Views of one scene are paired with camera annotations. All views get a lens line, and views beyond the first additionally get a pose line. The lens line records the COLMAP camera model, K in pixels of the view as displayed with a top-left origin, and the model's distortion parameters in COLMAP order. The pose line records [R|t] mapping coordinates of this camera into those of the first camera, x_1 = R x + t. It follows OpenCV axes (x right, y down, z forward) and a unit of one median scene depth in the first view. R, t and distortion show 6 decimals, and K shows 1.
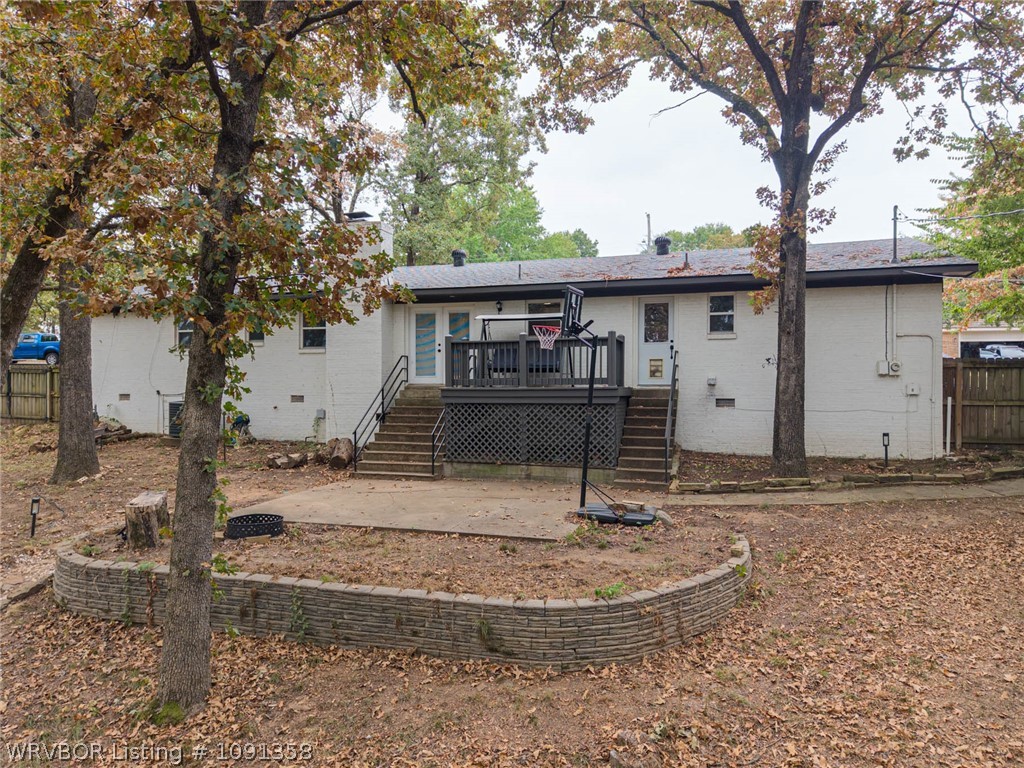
lens RADIAL K [[698.0, 0, 512.0], [0, 698.0, 384.0], [0, 0, 1]] dist [0.017830, -0.003531]
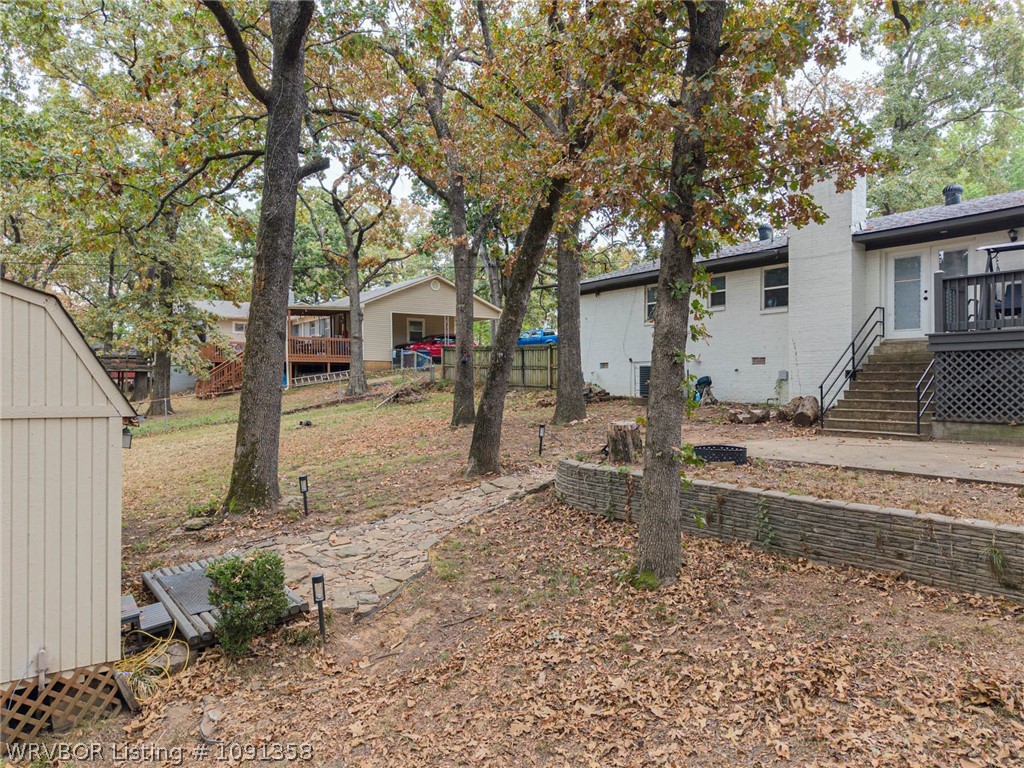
lens RADIAL K [[698.0, 0, 512.0], [0, 698.0, 384.0], [0, 0, 1]] dist [0.017830, -0.003531]
pose [[0.806198, -0.004382, -0.591629, -0.007480], [-0.000667, 0.999965, -0.008316, 0.131644], [0.591645, 0.007099, 0.806167, -0.002892]]
